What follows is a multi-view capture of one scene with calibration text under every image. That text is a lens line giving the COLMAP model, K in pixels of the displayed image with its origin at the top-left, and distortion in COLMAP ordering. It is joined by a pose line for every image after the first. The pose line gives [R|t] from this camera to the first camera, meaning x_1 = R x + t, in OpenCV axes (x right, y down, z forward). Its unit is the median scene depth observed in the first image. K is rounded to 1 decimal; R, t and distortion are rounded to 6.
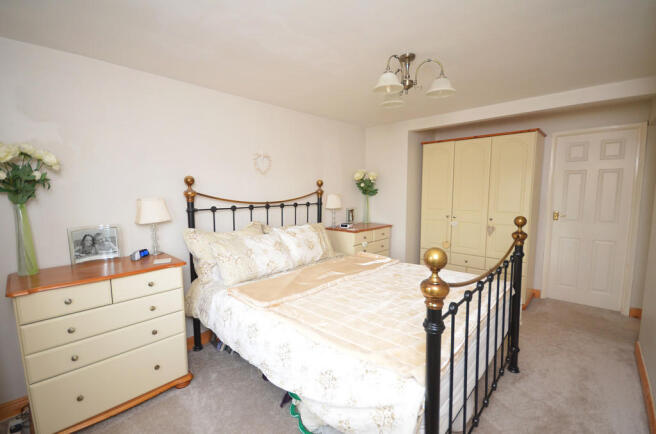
lens RADIAL K [[289.4, 0, 334.7], [0, 289.4, 214.6], [0, 0, 1]] dist [-0.000706, -0.003464]
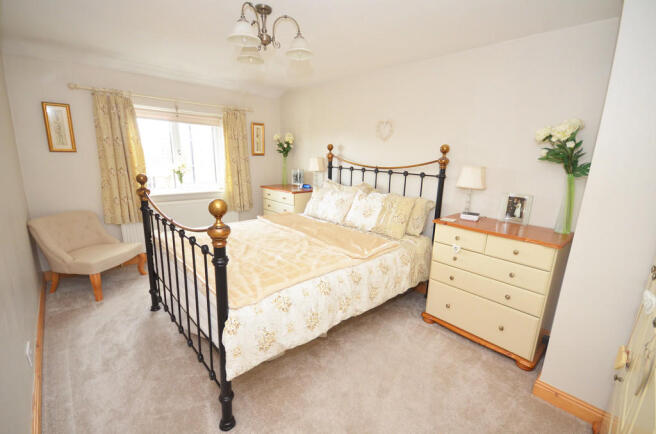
lens RADIAL K [[289.4, 0, 334.4], [0, 289.4, 219.9], [0, 0, 1]] dist [-0.000706, -0.003464]
pose [[-0.091020, 0.229629, -0.969013, 0.819343], [-0.115549, 0.964044, 0.239305, -0.086512], [0.989123, 0.133750, -0.061214, 0.881379]]
